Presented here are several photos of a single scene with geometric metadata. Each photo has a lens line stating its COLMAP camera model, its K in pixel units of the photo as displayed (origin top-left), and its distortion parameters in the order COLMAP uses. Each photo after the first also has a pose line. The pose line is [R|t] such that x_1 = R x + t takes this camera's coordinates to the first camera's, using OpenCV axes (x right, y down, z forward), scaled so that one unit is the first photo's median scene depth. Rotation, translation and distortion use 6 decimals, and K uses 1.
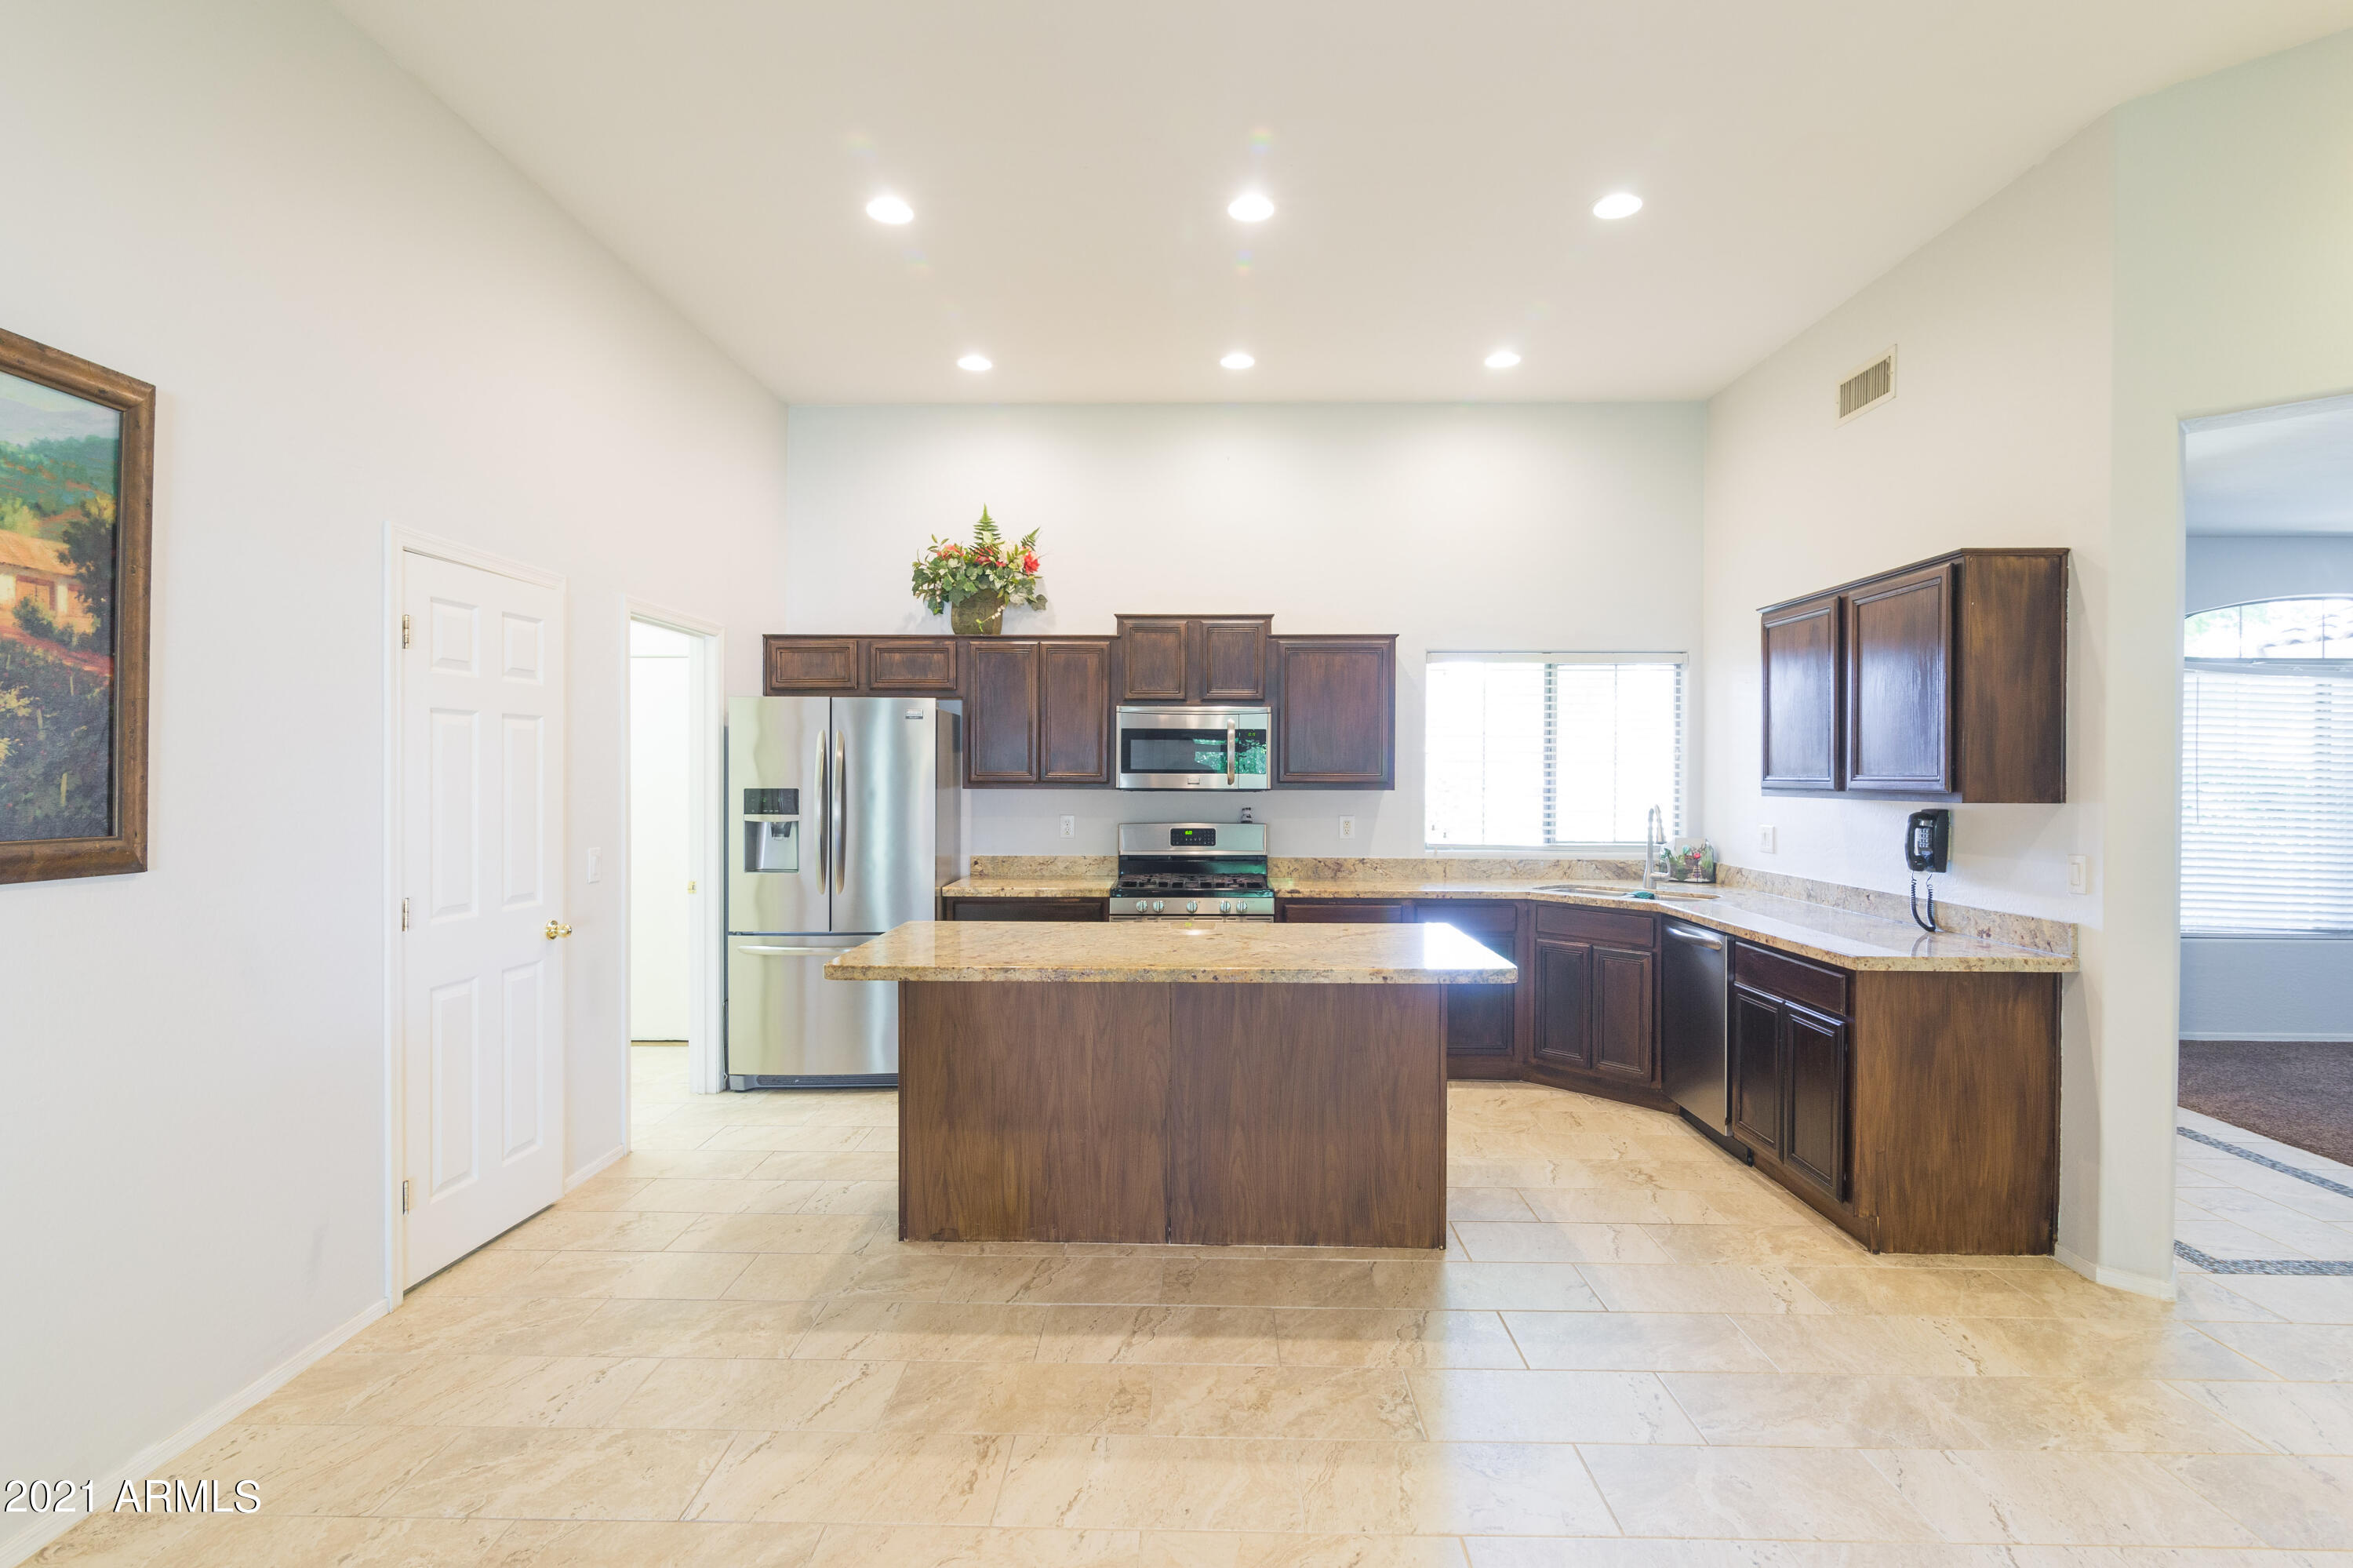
lens RADIAL K [[1148.7, 0, 1165.7], [0, 1148.7, 781.0], [0, 0, 1]] dist [-0.002451, -0.000538]
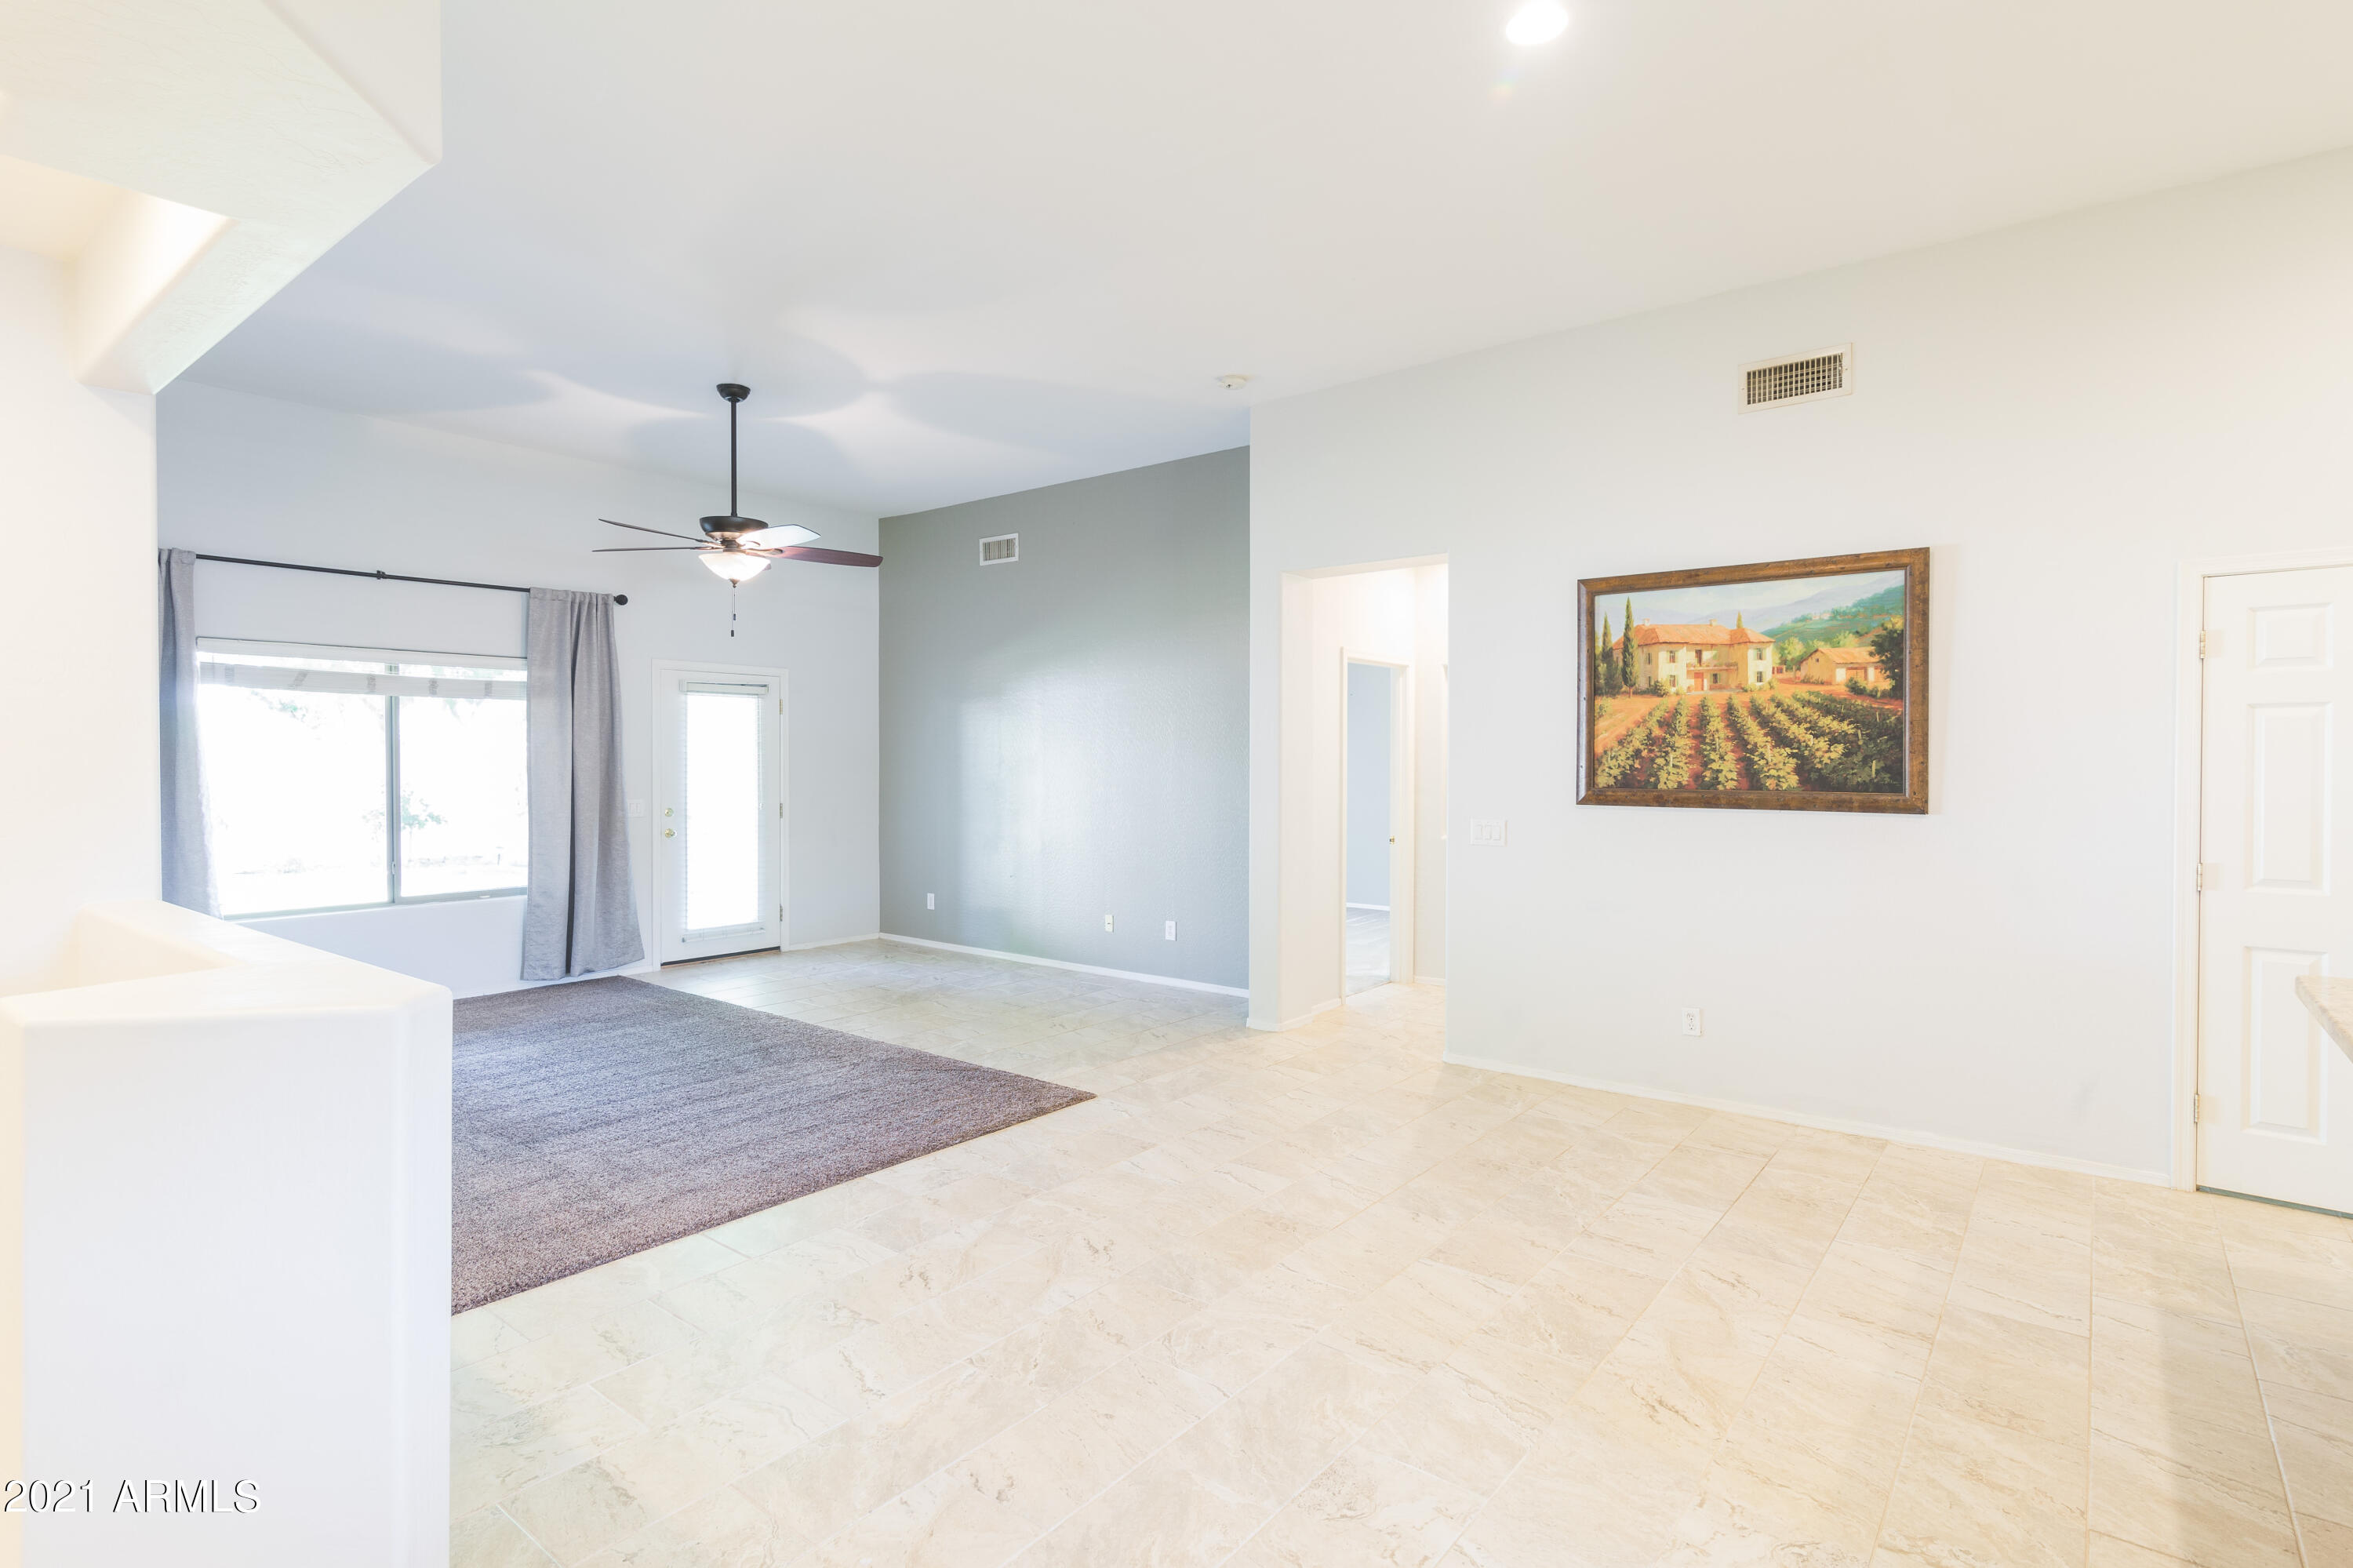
lens RADIAL K [[1159.3, 0, 1185.5], [0, 1159.3, 779.0], [0, 0, 1]] dist [-0.001265, -0.001304]
pose [[-0.601199, 0.011819, -0.799012, 0.855218], [-0.006702, 0.999781, 0.019832, -0.004105], [0.799071, 0.017278, -0.600988, 0.771526]]
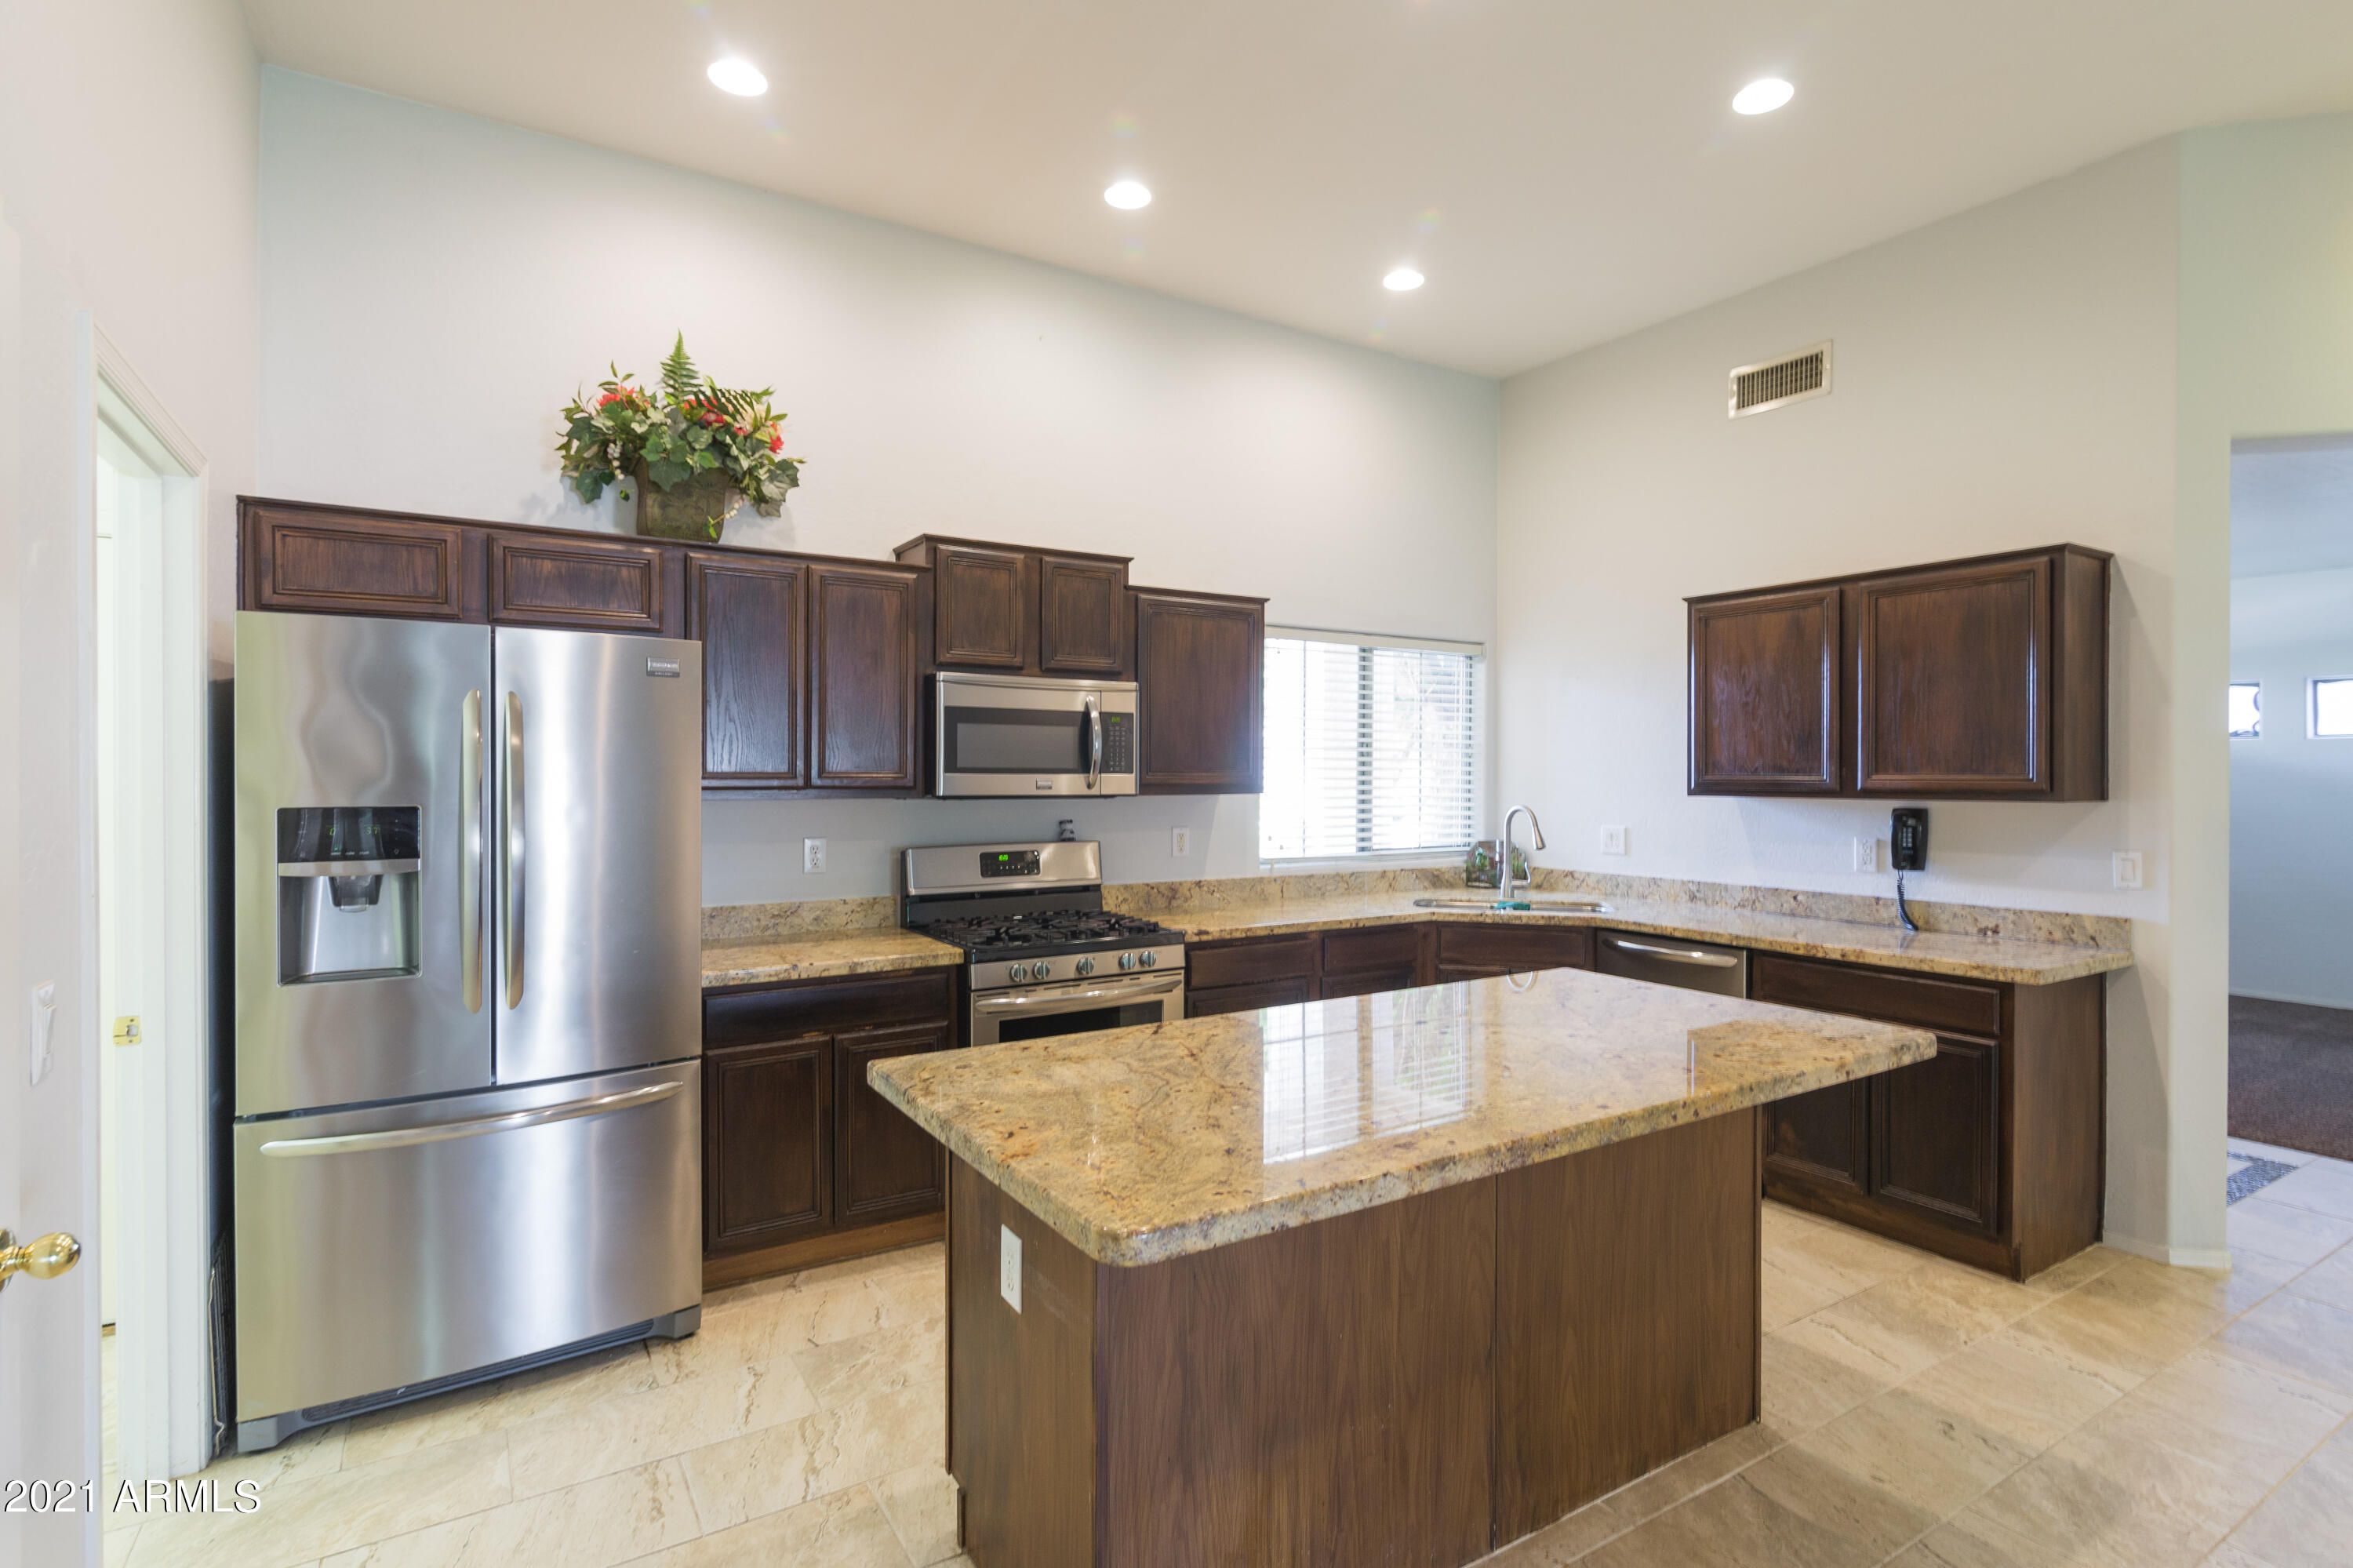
lens RADIAL K [[1159.3, 0, 1185.5], [0, 1159.3, 779.0], [0, 0, 1]] dist [-0.001265, -0.001304]
pose [[0.832086, -0.005207, 0.554623, -0.466717], [0.005305, 0.999985, 0.001430, -0.005994], [-0.554622, 0.001753, 0.832101, 0.578362]]
